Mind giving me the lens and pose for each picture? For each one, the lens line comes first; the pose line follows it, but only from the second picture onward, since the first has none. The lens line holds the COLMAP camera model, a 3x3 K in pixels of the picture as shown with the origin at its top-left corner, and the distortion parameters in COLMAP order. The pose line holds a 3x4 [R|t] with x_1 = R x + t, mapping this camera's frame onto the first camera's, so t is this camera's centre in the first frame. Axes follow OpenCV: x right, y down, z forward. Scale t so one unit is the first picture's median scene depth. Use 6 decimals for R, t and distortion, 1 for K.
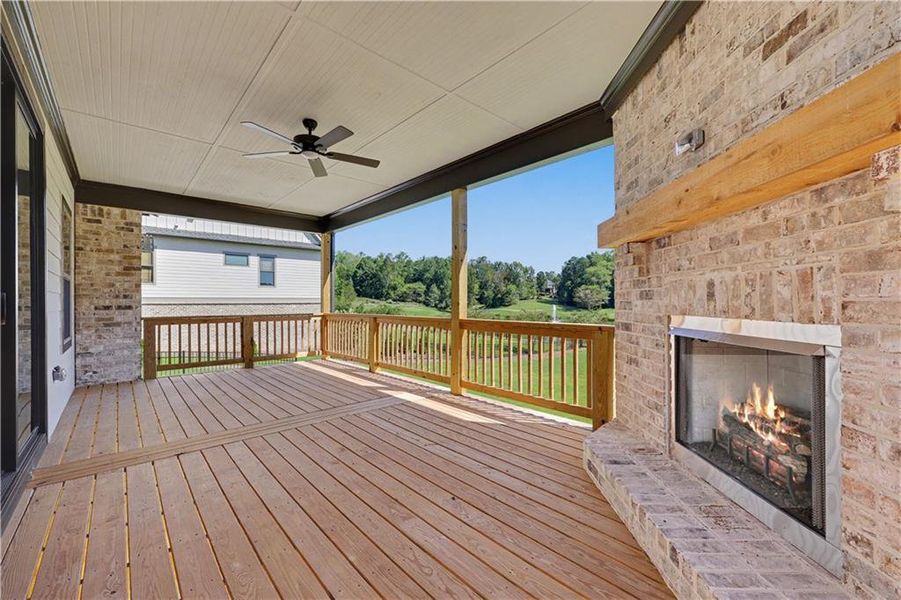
lens RADIAL K [[367.1, 0, 454.6], [0, 367.1, 304.2], [0, 0, 1]] dist [-0.001762, -0.000380]
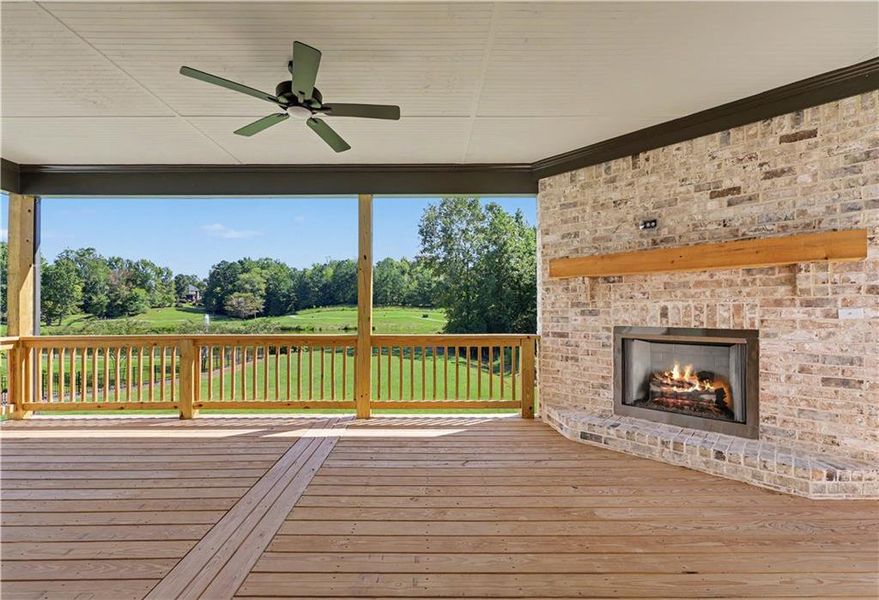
lens RADIAL K [[373.0, 0, 426.4], [0, 373.0, 310.5], [0, 0, 1]] dist [-0.002388, 0.000331]
pose [[0.675964, -0.000536, 0.736934, -0.355060], [0.004407, 0.999985, -0.003315, -0.010818], [-0.736921, 0.005489, 0.675956, 0.159348]]
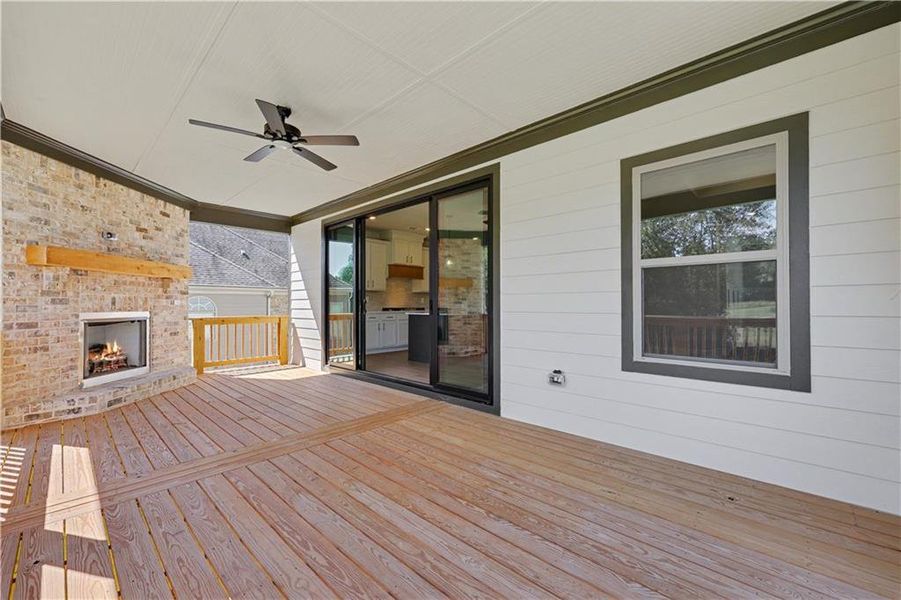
lens RADIAL K [[367.1, 0, 447.9], [0, 367.1, 302.4], [0, 0, 1]] dist [-0.001762, -0.000380]
pose [[-0.998202, 0.007093, -0.059514, -0.351192], [0.007207, 0.999973, -0.001712, -0.002050], [0.059500, -0.002138, -0.998226, 0.906131]]
